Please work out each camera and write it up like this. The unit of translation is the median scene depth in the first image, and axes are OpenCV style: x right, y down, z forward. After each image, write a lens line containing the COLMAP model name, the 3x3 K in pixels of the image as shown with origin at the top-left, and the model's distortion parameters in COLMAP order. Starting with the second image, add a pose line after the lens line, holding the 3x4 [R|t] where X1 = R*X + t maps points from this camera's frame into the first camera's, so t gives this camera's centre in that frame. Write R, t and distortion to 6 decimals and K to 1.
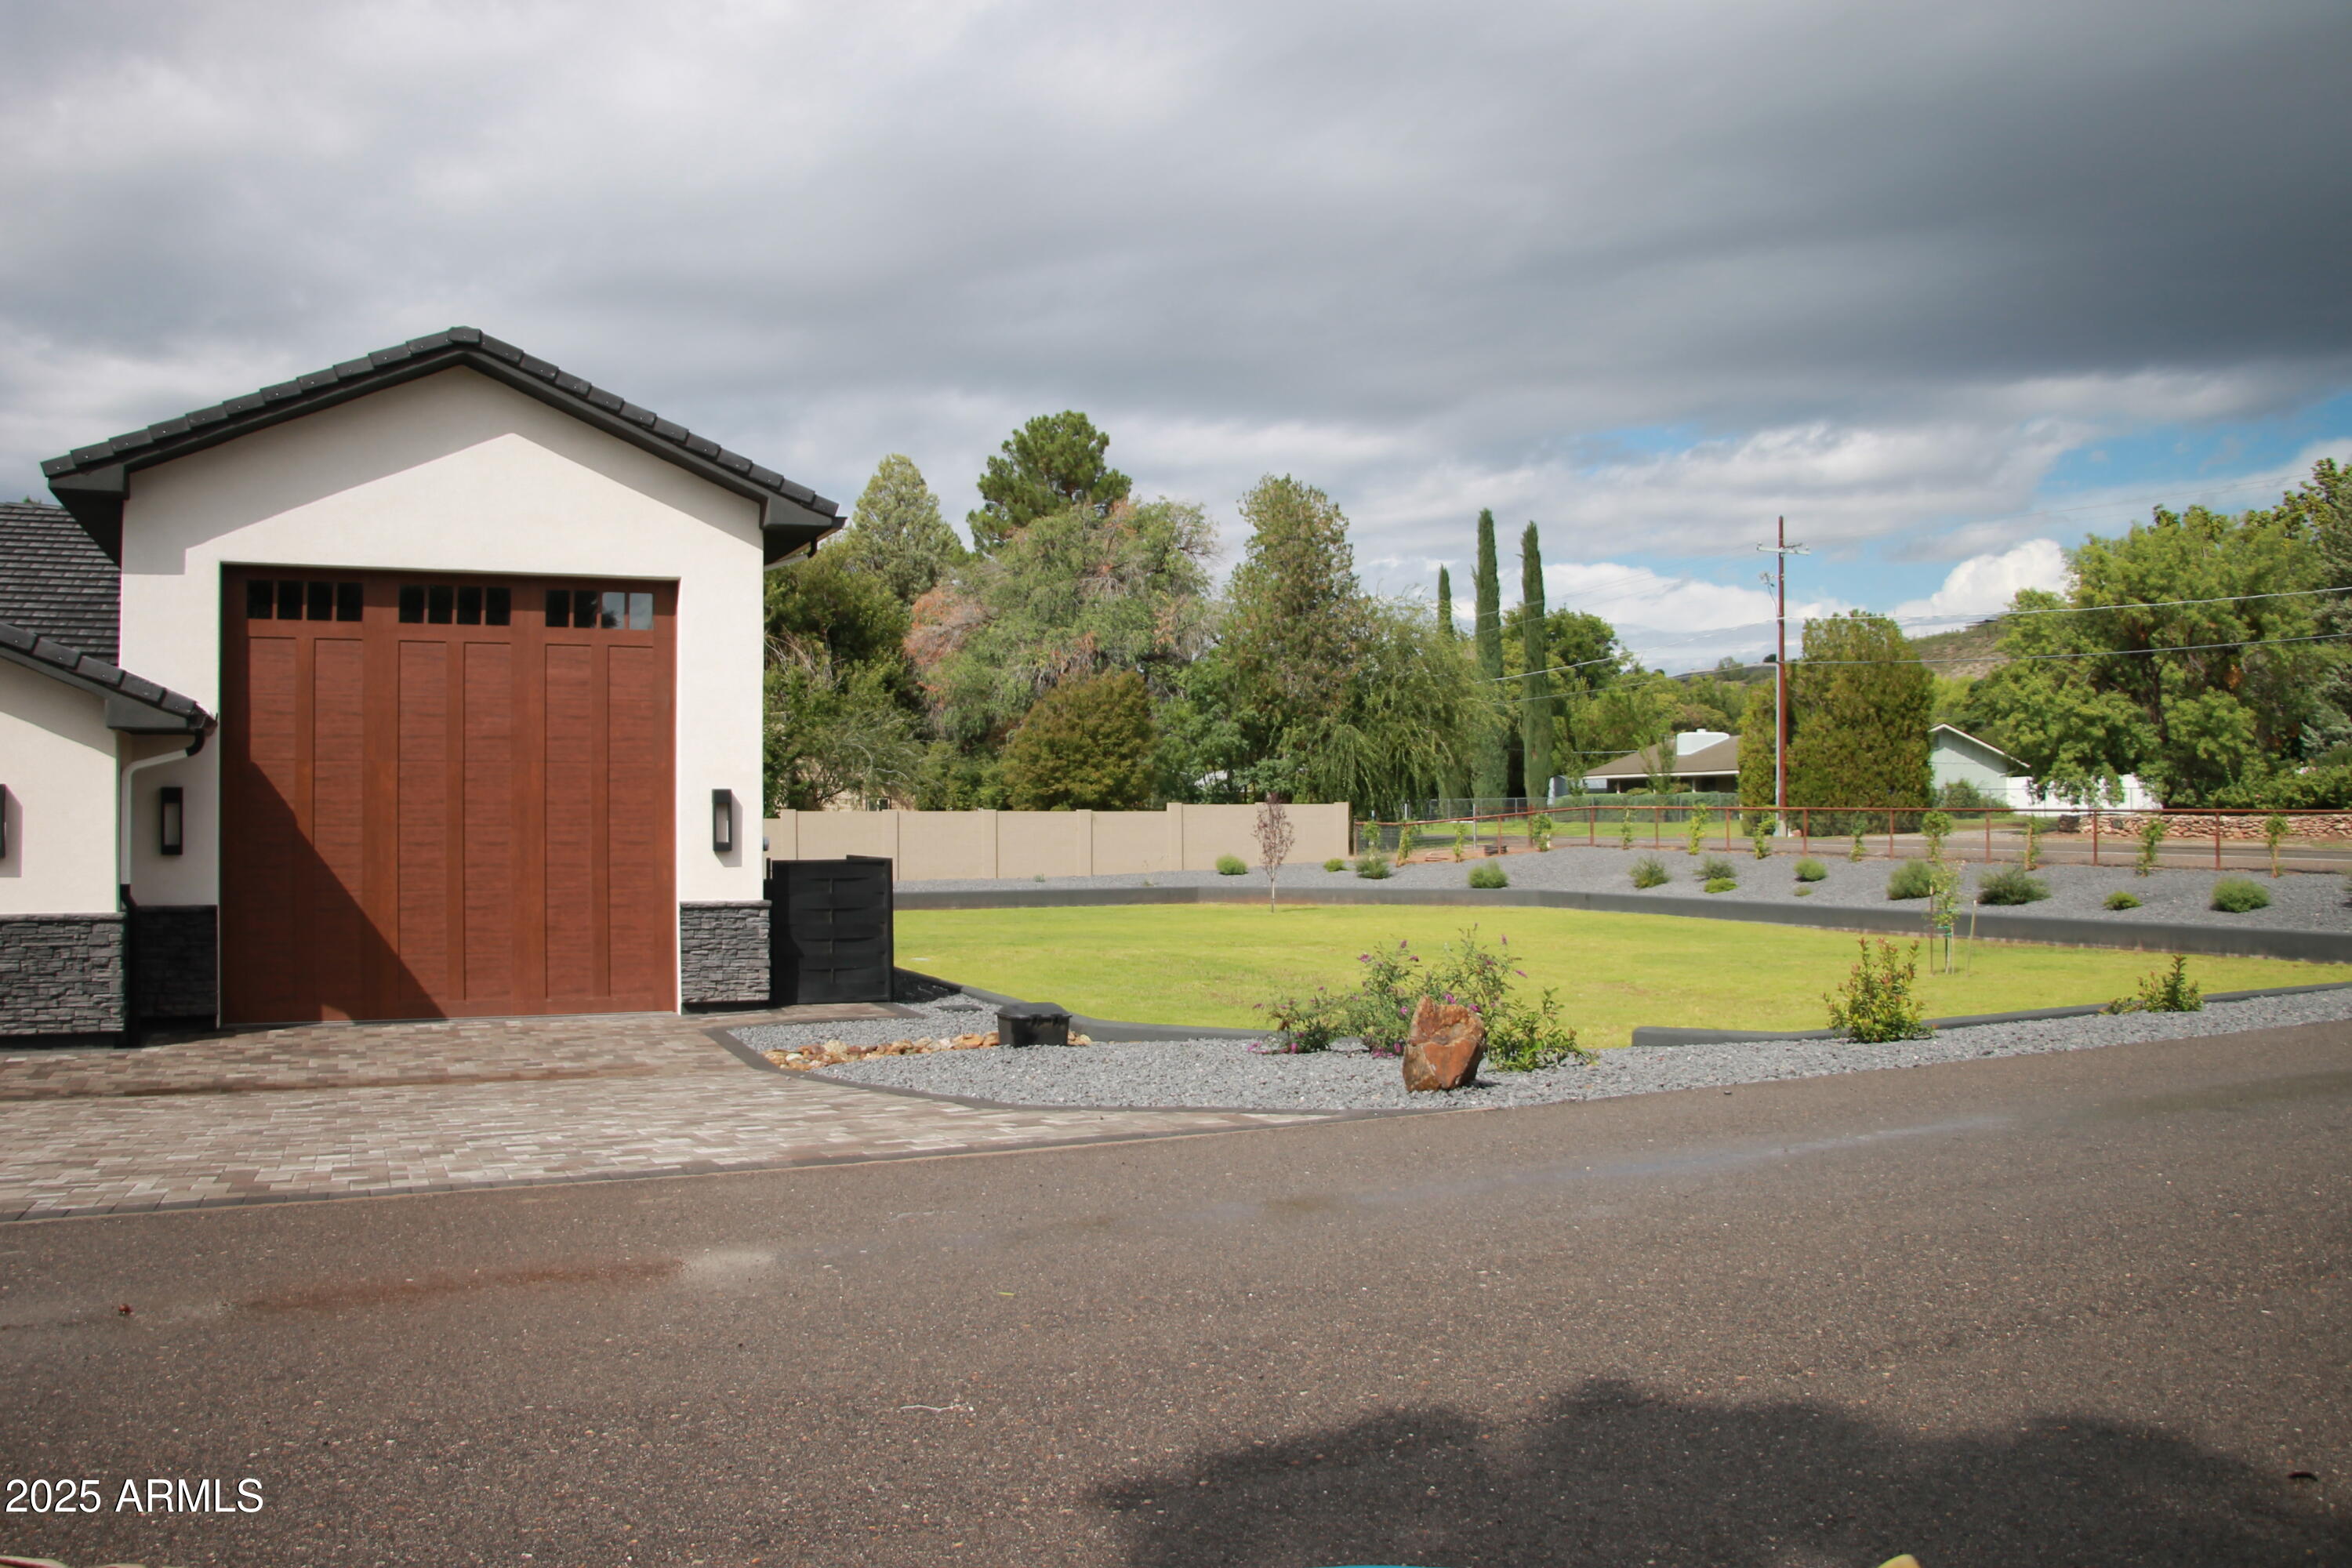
lens RADIAL K [[1983.6, 0, 1162.1], [0, 1983.6, 773.1], [0, 0, 1]] dist [-0.173744, 0.141732]
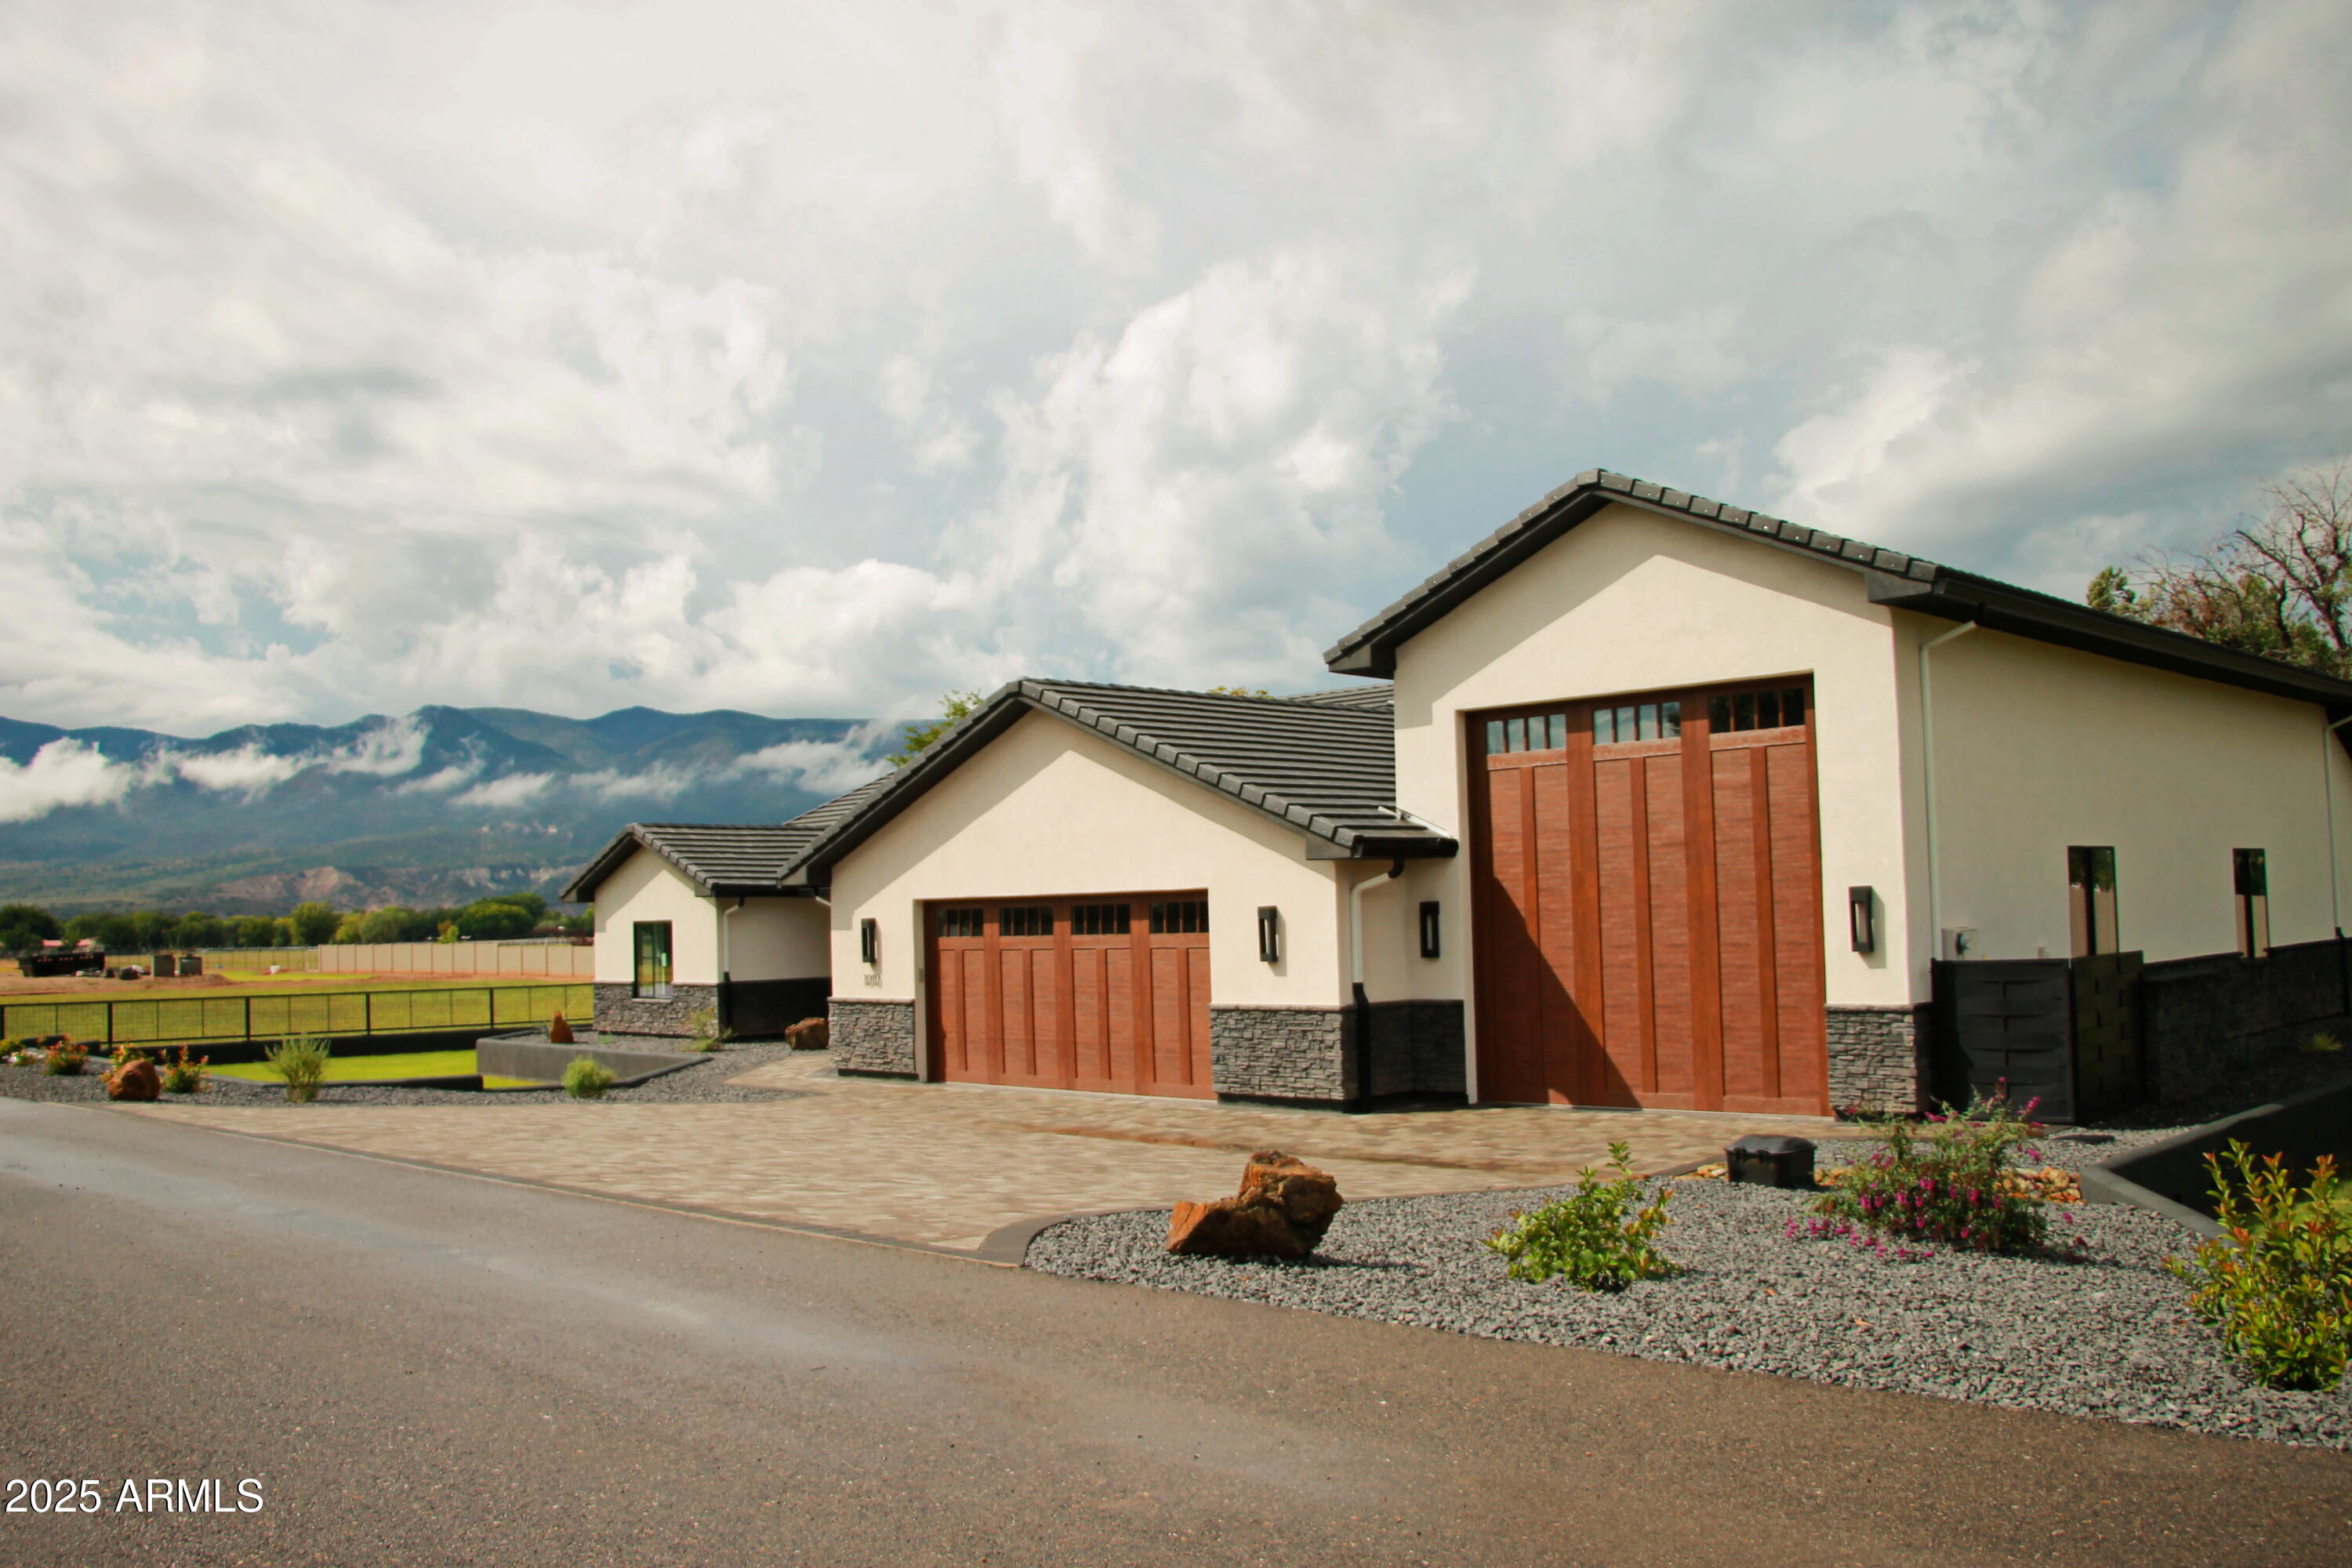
lens RADIAL K [[1983.6, 0, 1162.1], [0, 1983.6, 773.1], [0, 0, 1]] dist [-0.173744, 0.141732]
pose [[0.366099, -0.072300, -0.927763, 0.541748], [0.047500, 0.997130, -0.058962, -0.007532], [0.929363, -0.022483, 0.368482, 0.351241]]
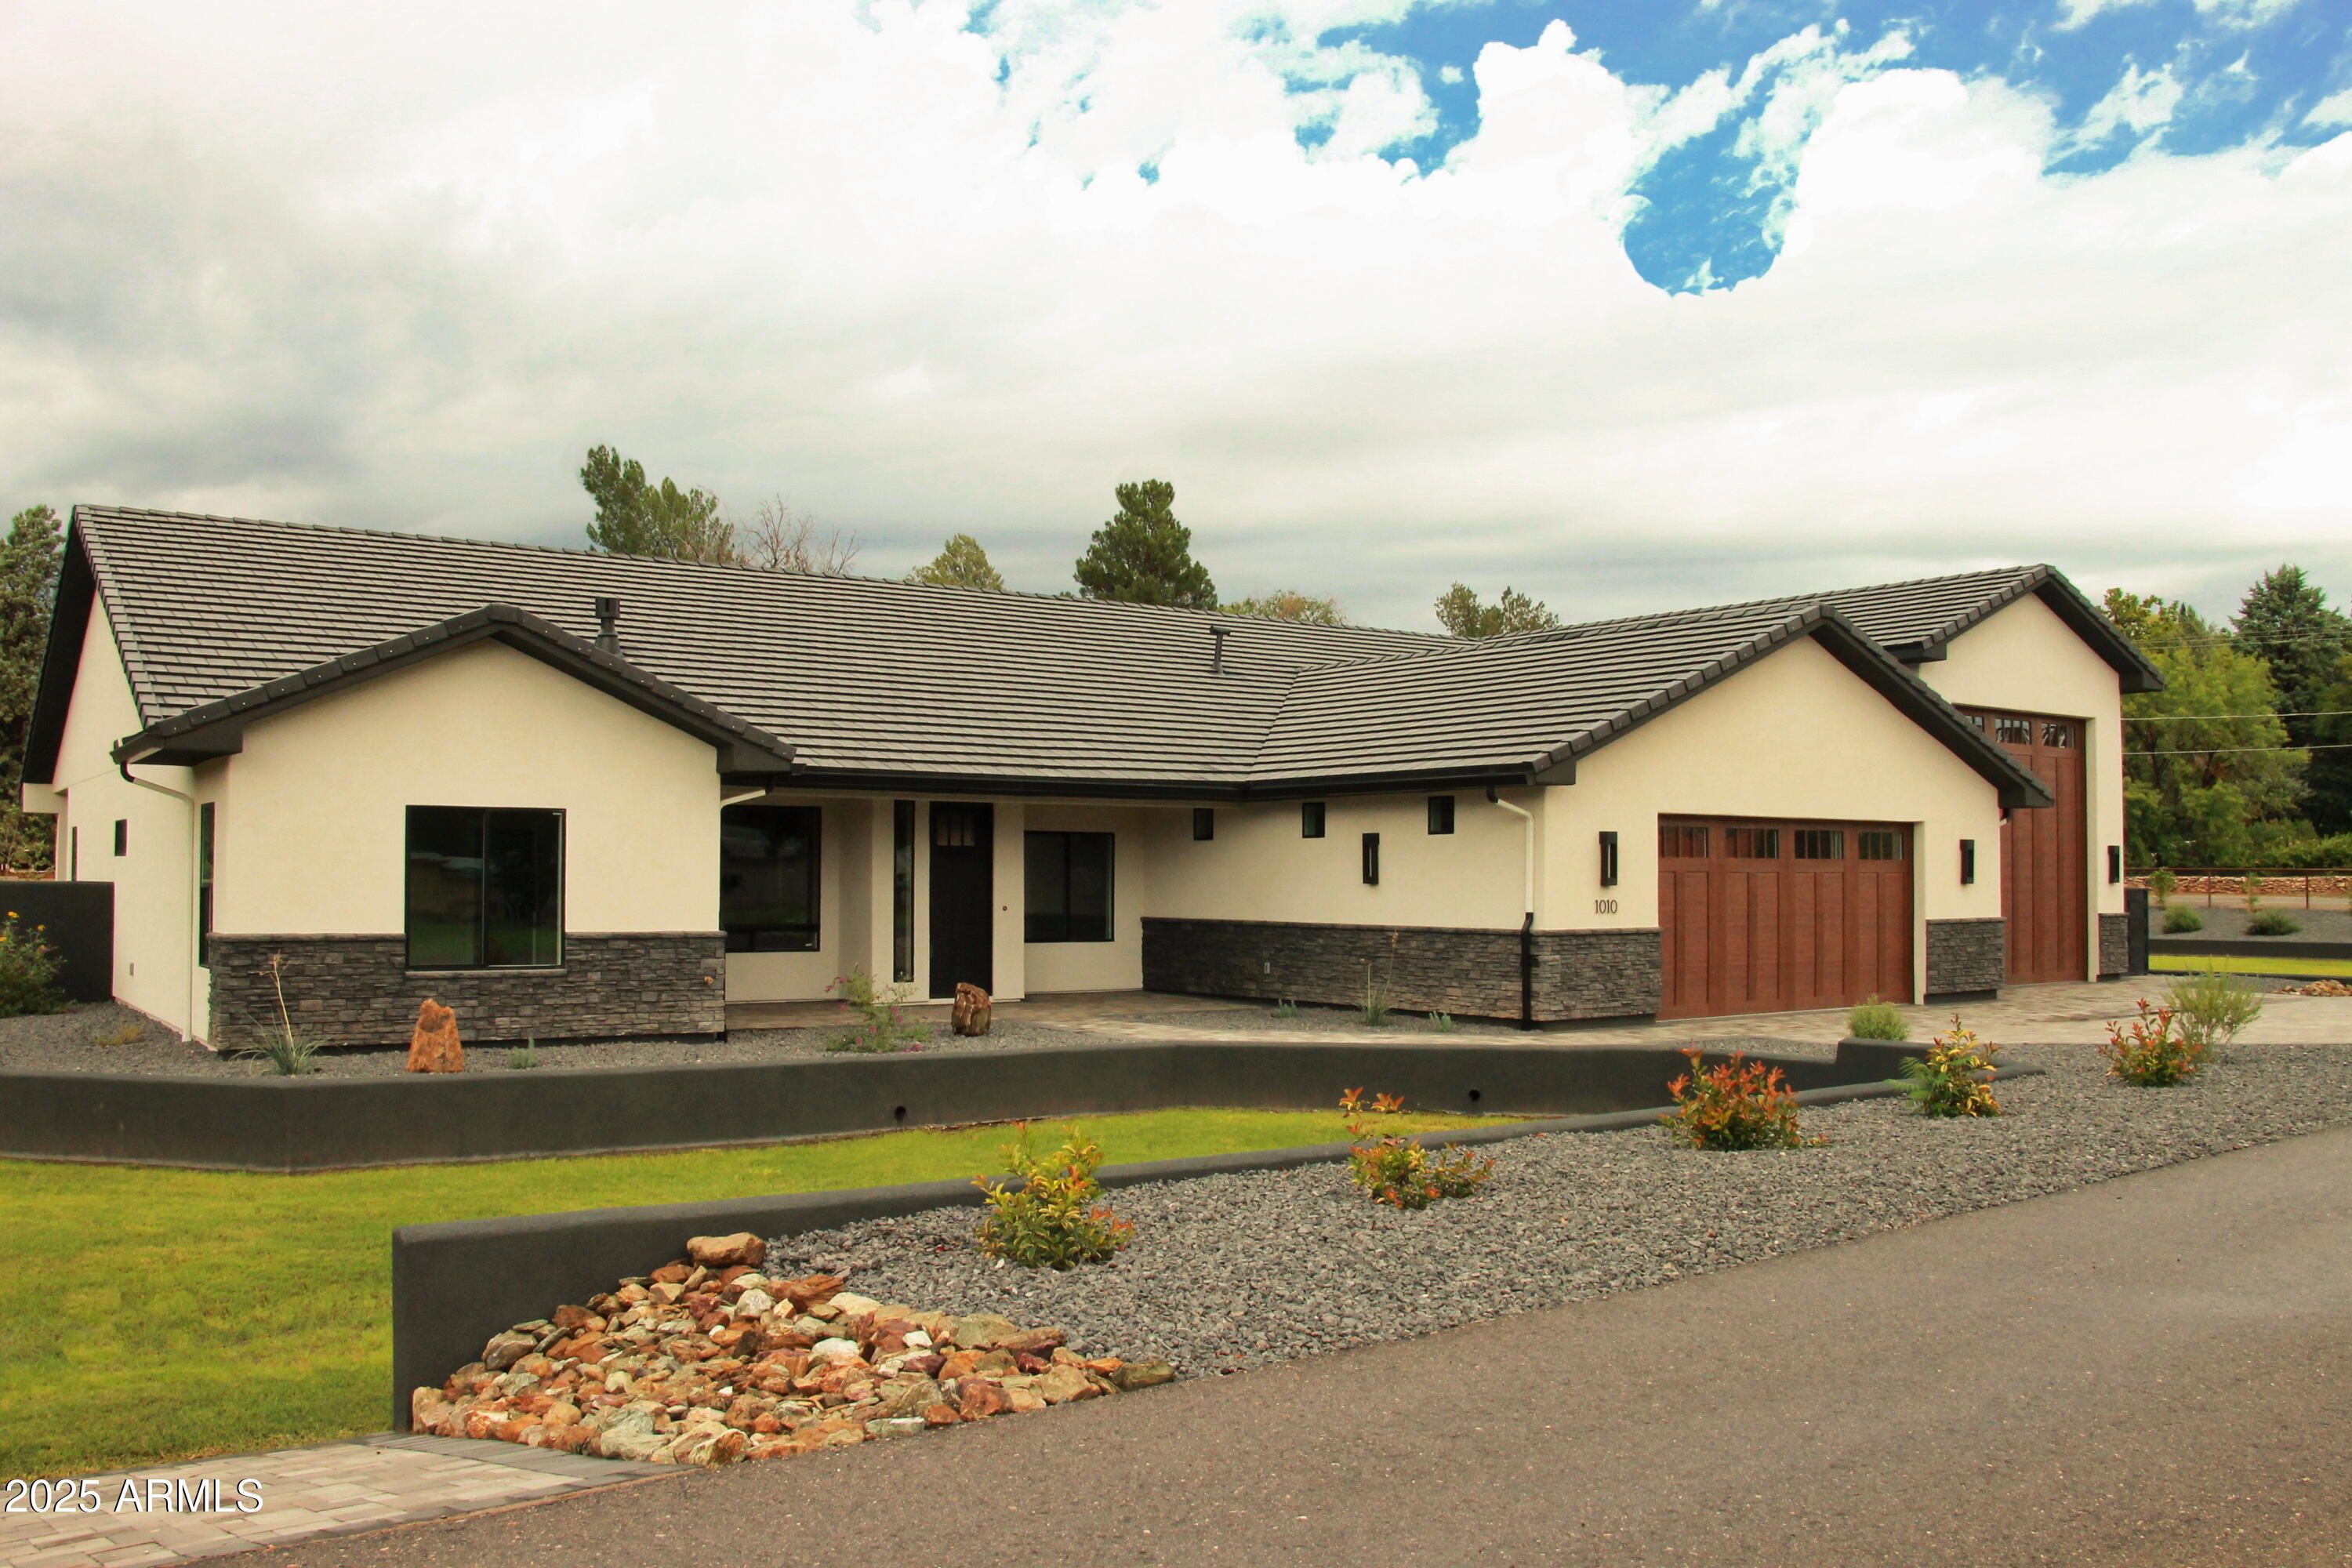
lens RADIAL K [[1983.6, 0, 1162.1], [0, 1983.6, 773.1], [0, 0, 1]] dist [-0.173744, 0.141732]
pose [[0.974354, 0.019978, 0.224131, -1.396082], [-0.013157, 0.999405, -0.031887, 0.009227], [-0.224635, 0.028120, 0.974037, -0.404763]]
